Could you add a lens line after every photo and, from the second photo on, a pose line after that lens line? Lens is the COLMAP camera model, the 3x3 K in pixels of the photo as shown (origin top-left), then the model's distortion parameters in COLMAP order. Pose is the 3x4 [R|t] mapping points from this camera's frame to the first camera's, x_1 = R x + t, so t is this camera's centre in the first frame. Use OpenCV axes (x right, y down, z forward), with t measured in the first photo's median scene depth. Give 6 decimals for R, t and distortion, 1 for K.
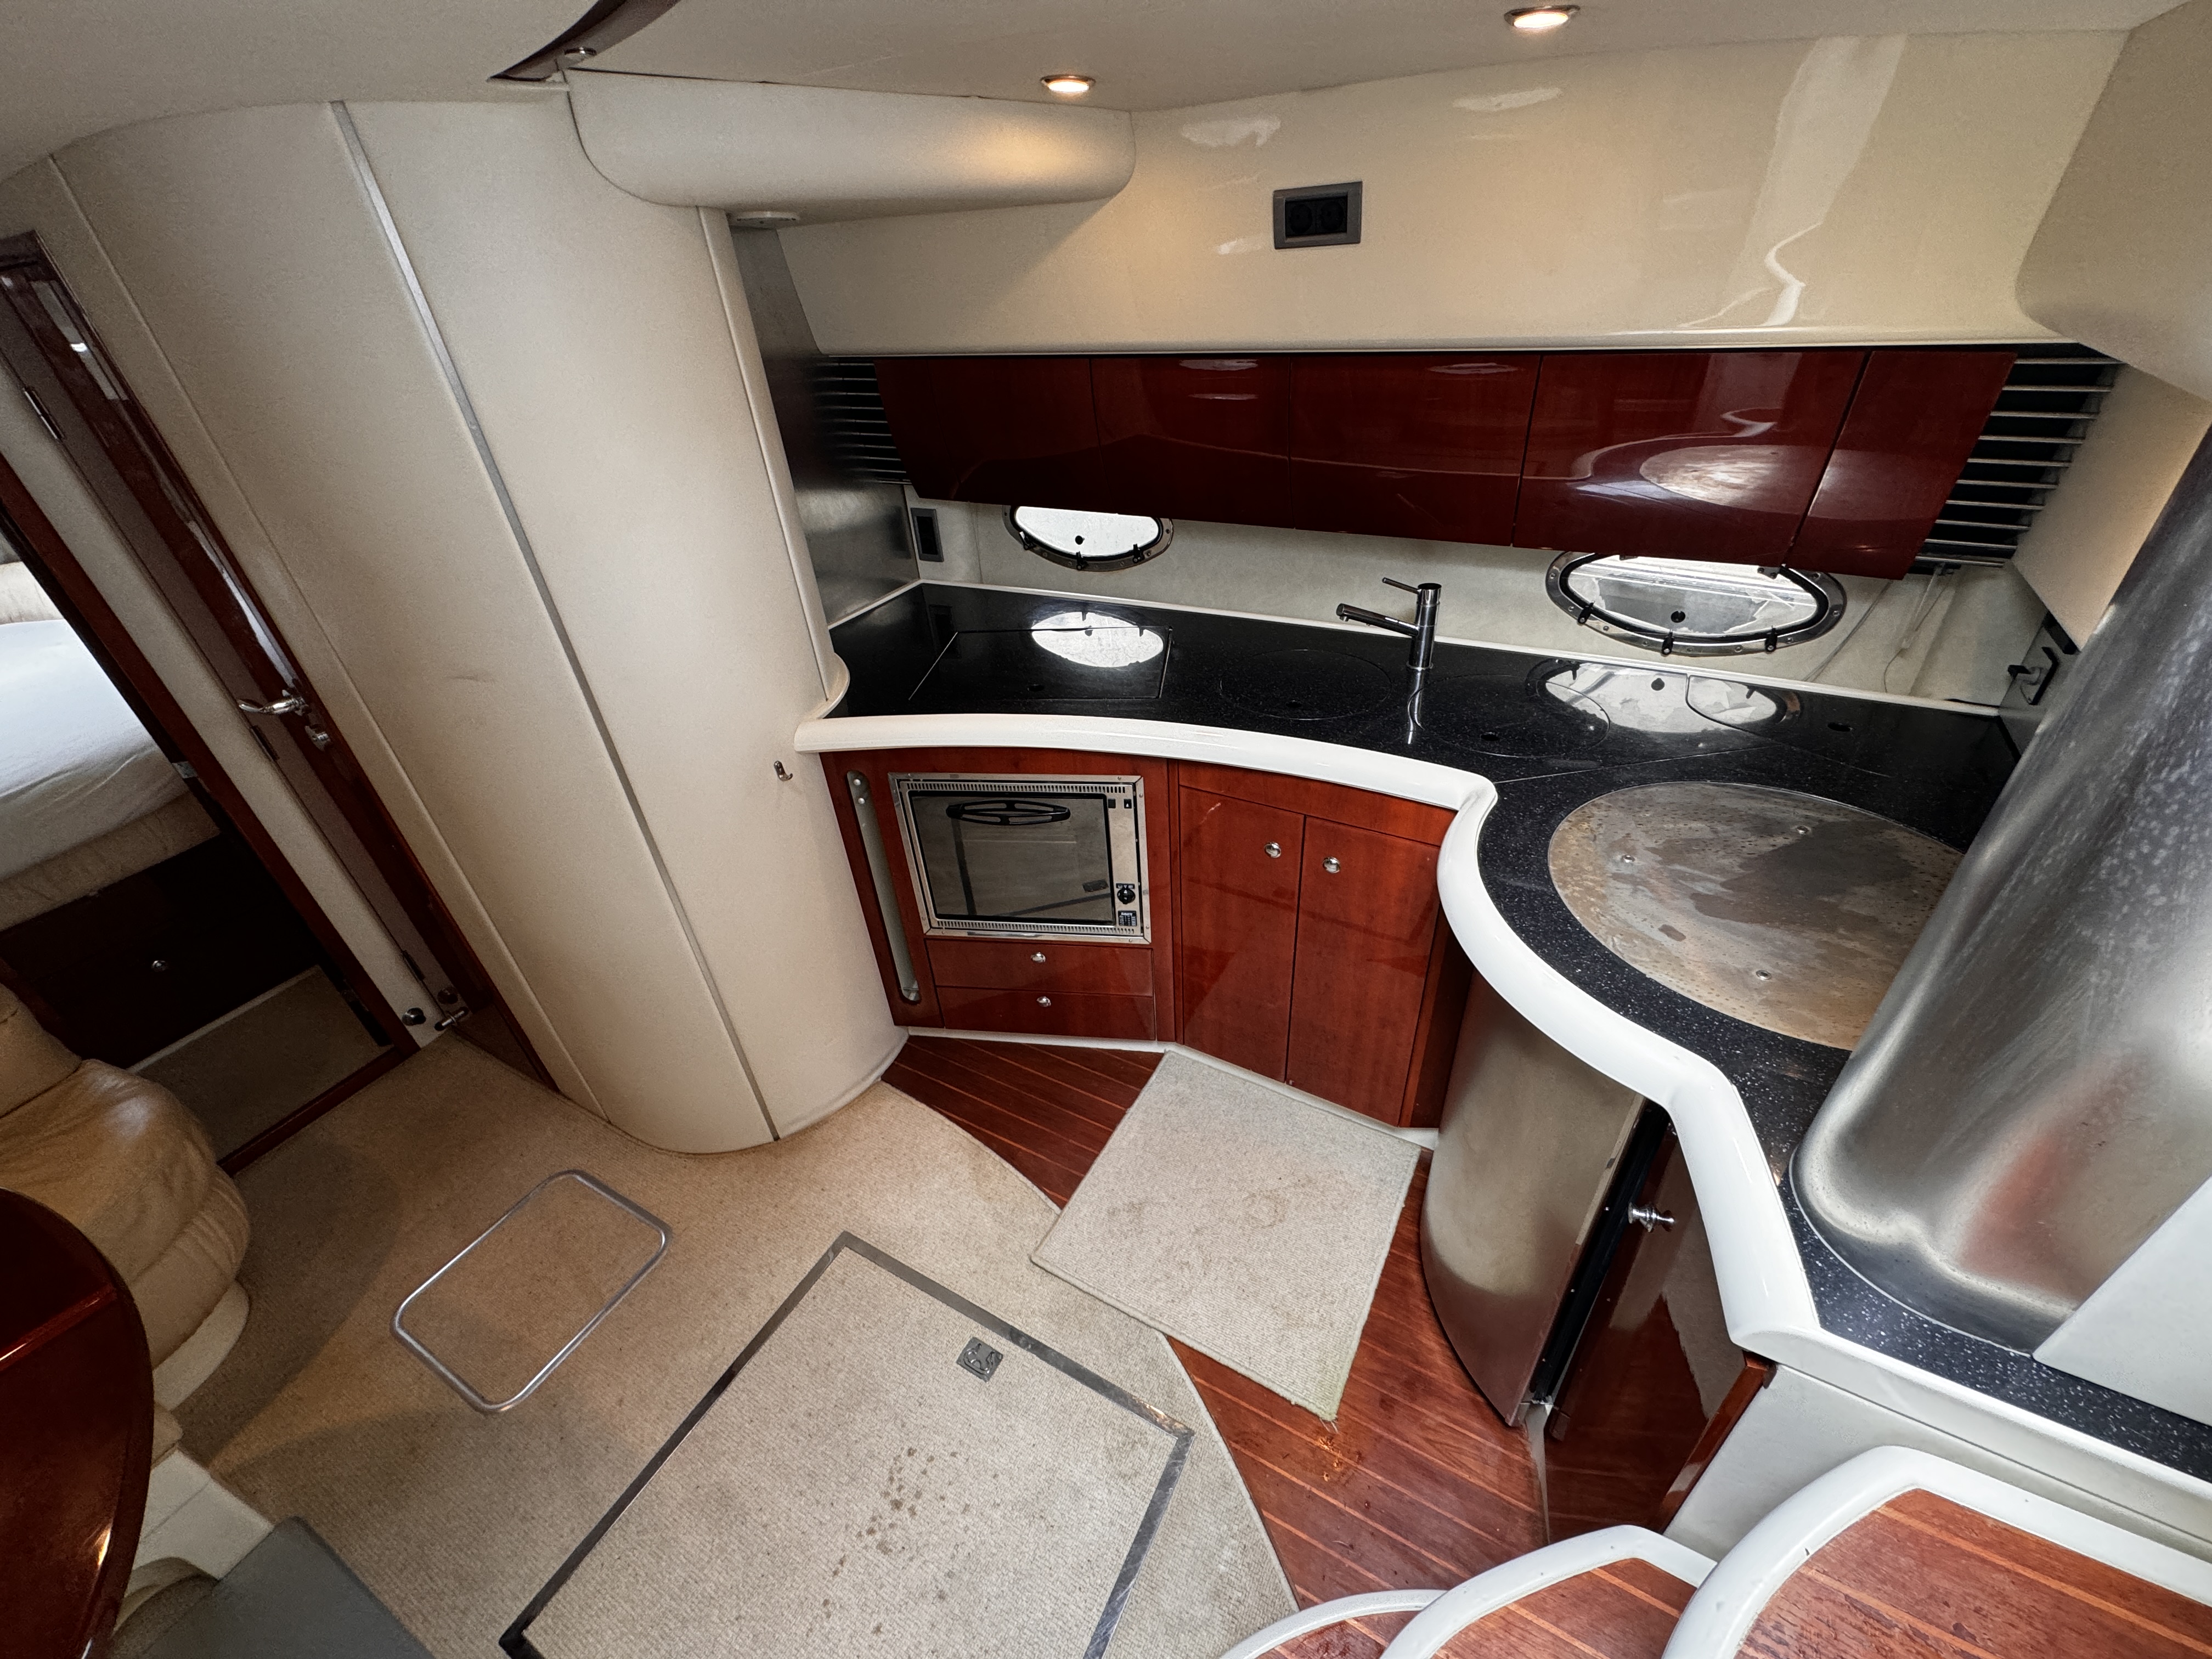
lens RADIAL K [[880.5, 0, 1106.0], [0, 880.5, 829.5], [0, 0, 1]] dist [-0.002377, -0.000581]
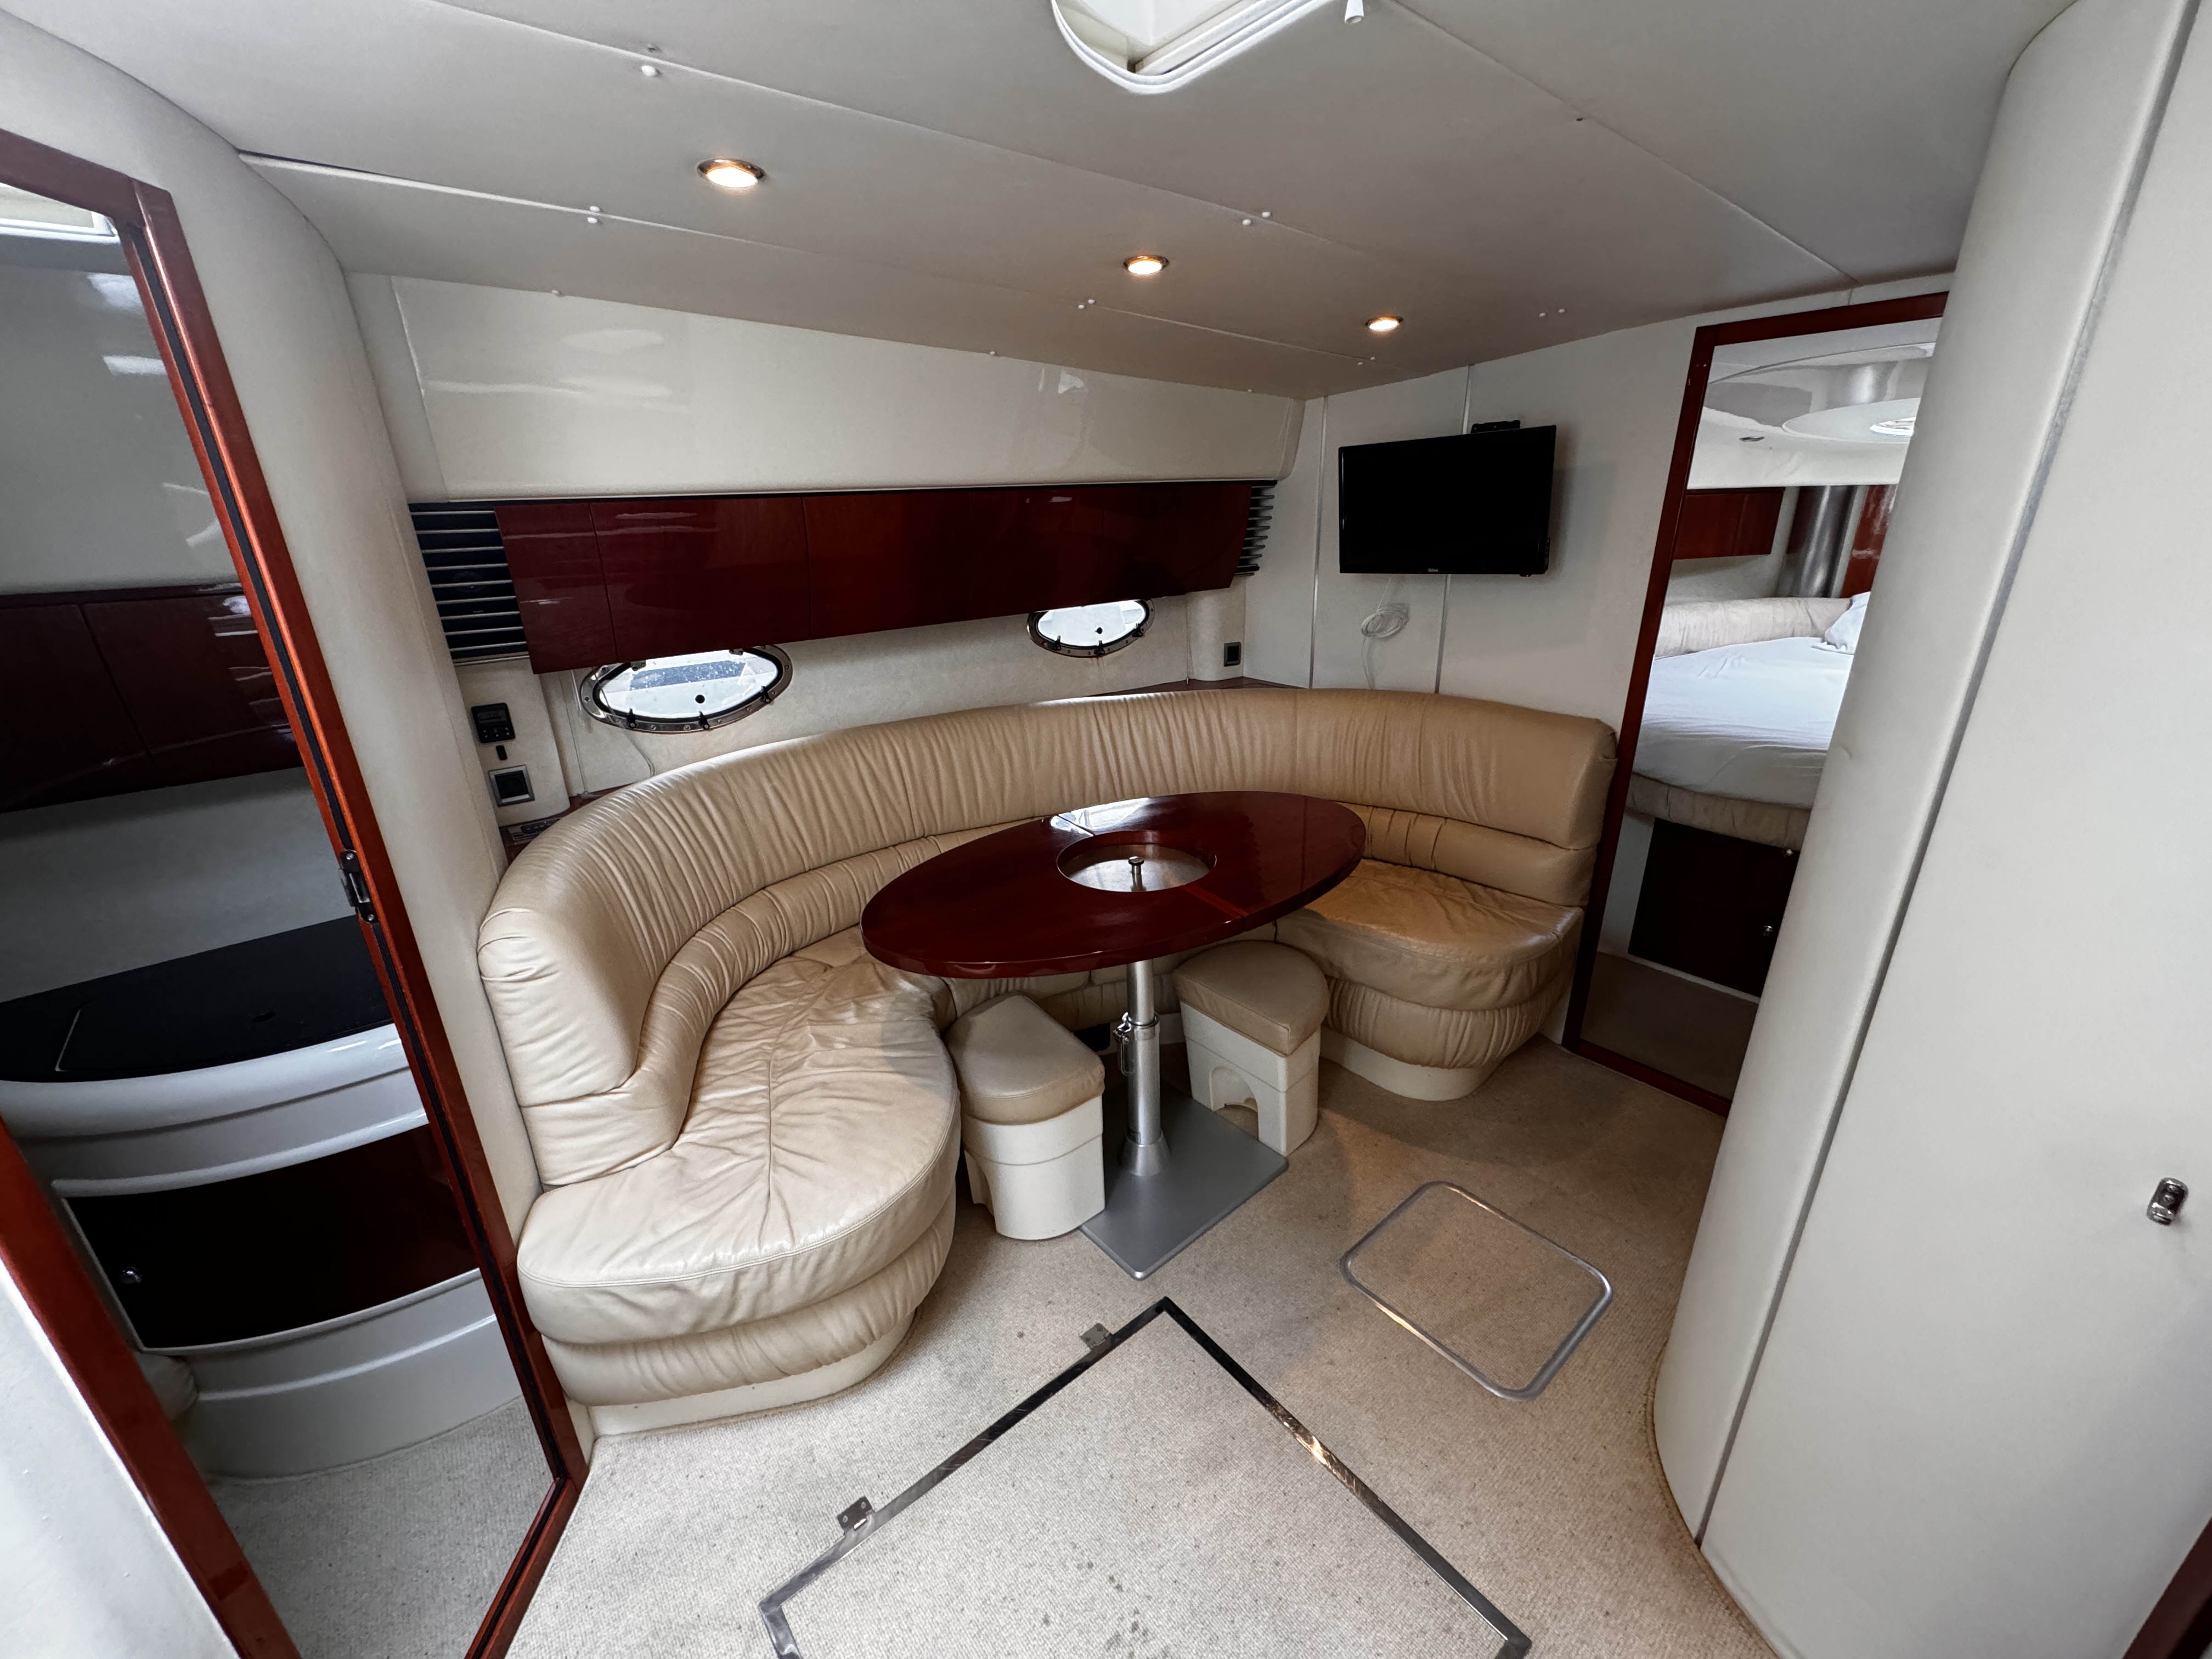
lens RADIAL K [[880.5, 0, 1106.0], [0, 880.5, 829.5], [0, 0, 1]] dist [-0.002377, -0.000581]
pose [[-0.363738, 0.394489, -0.843844, 0.161034], [-0.464431, 0.708466, 0.531394, -0.212678], [0.807464, 0.585195, -0.074483, 0.528661]]
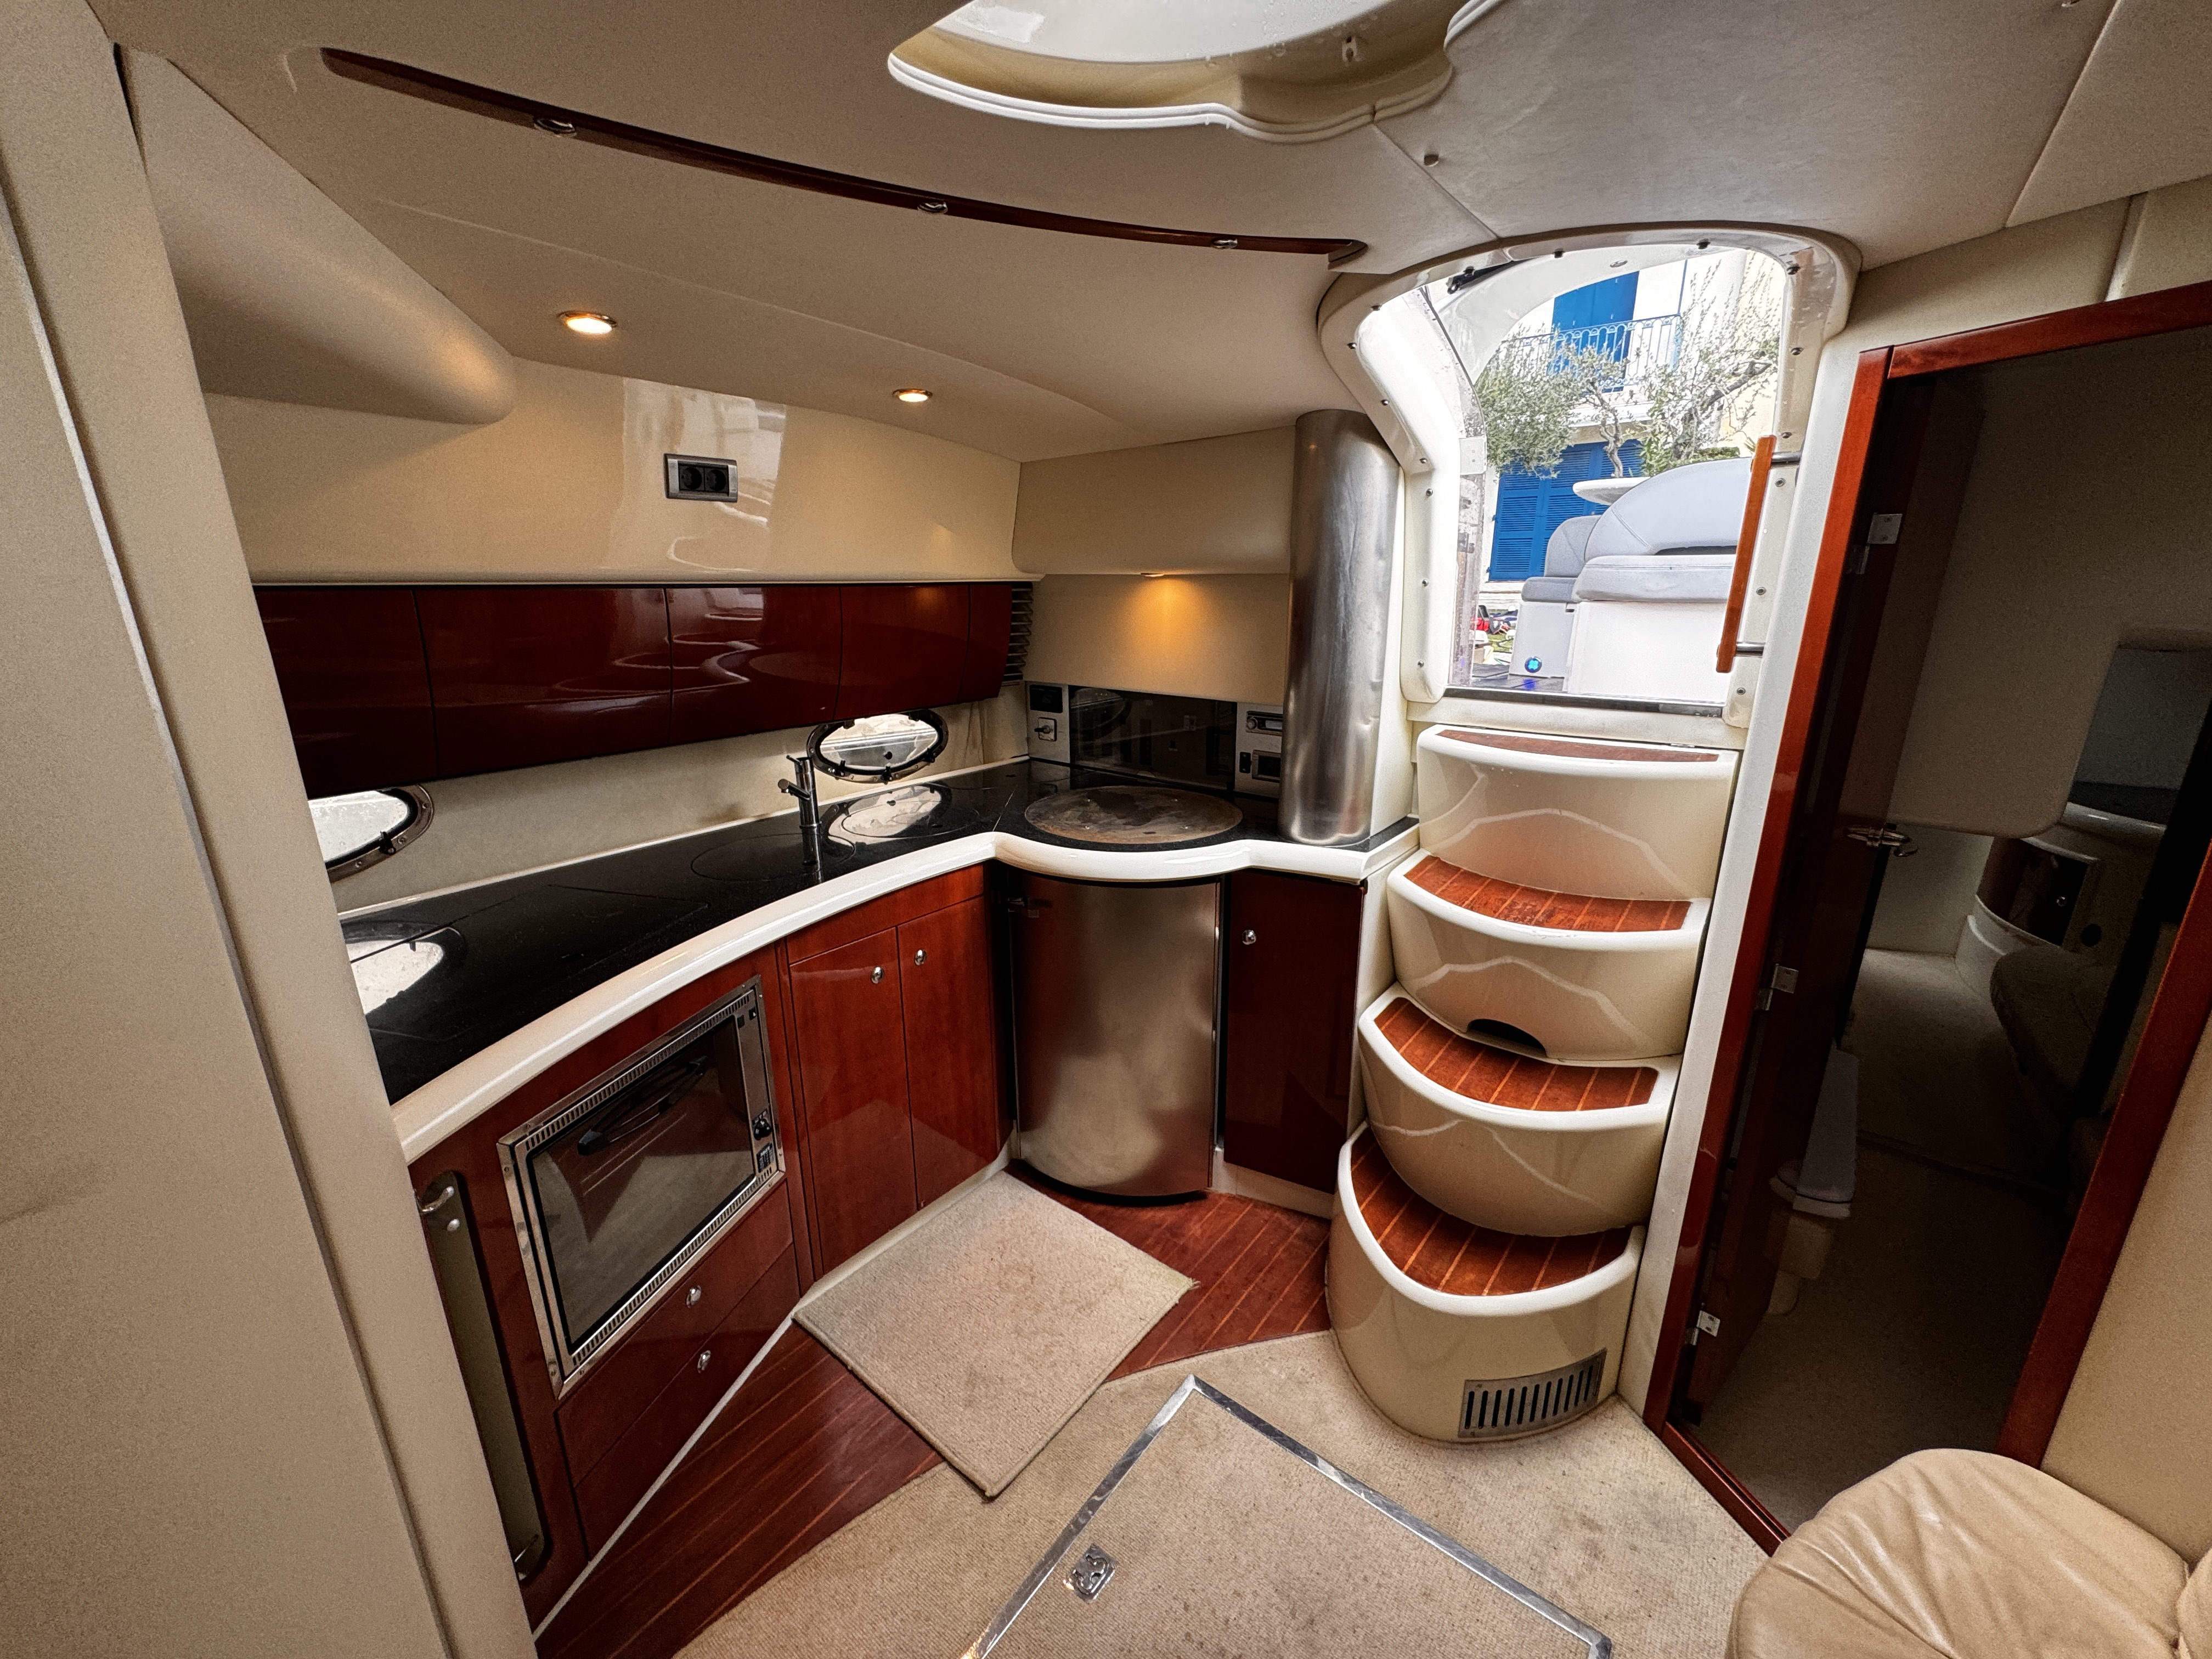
lens RADIAL K [[884.7, 0, 1105.8], [0, 884.7, 838.4], [0, 0, 1]] dist [-0.000989, -0.000066]
pose [[0.149582, -0.216090, 0.964847, -0.846337], [0.540996, 0.834686, 0.103067, -0.084359], [-0.827616, 0.506561, 0.241758, 0.423821]]
